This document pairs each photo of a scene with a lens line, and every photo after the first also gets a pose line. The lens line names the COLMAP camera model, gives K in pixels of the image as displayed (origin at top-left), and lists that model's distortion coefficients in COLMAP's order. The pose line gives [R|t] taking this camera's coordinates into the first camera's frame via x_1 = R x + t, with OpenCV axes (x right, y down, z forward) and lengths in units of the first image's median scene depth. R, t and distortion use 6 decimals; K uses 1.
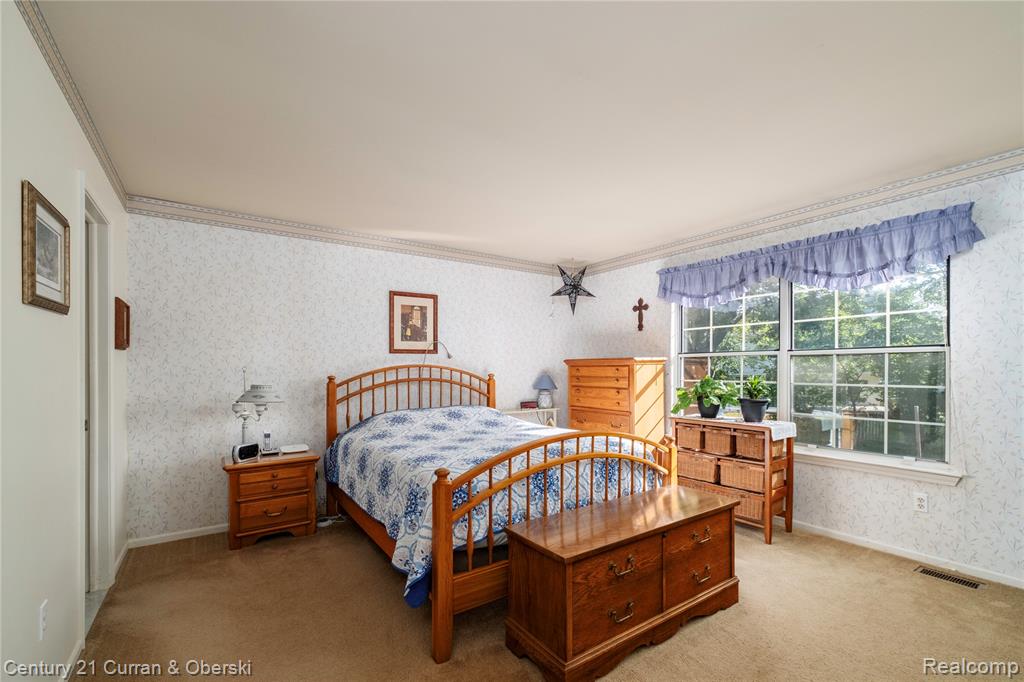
lens RADIAL K [[434.2, 0, 523.1], [0, 434.2, 372.4], [0, 0, 1]] dist [-0.003917, 0.000659]
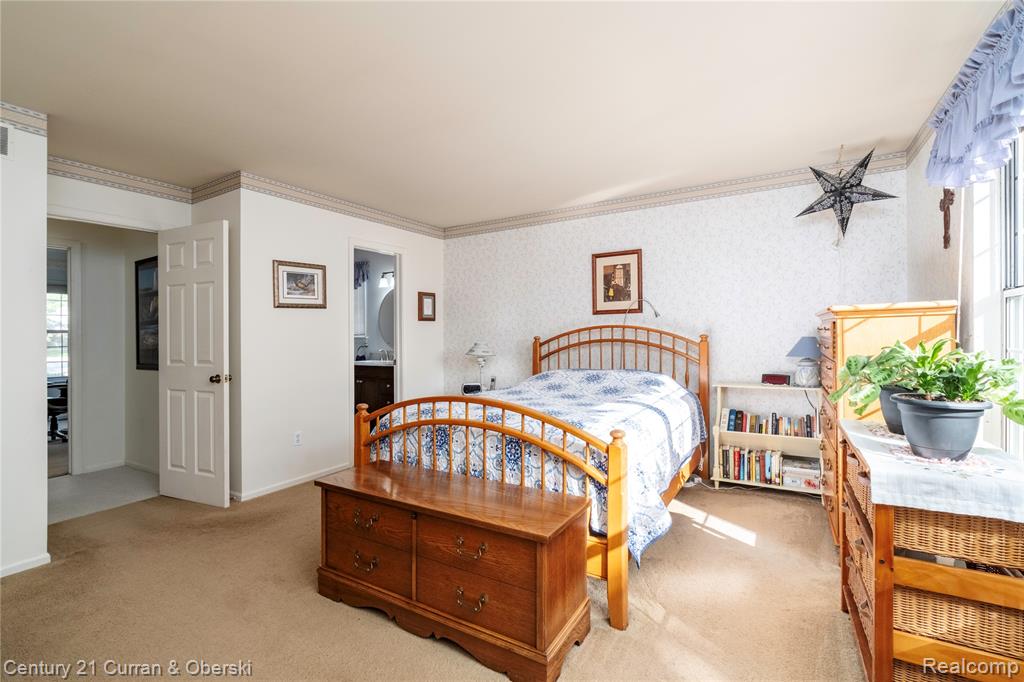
lens RADIAL K [[451.4, 0, 515.4], [0, 451.4, 336.1], [0, 0, 1]] dist [0.000843, 0.000116]
pose [[0.415705, 0.005518, -0.909483, 0.578835], [0.004724, 0.999955, 0.008227, -0.002583], [0.909487, -0.007717, 0.415660, 0.369232]]
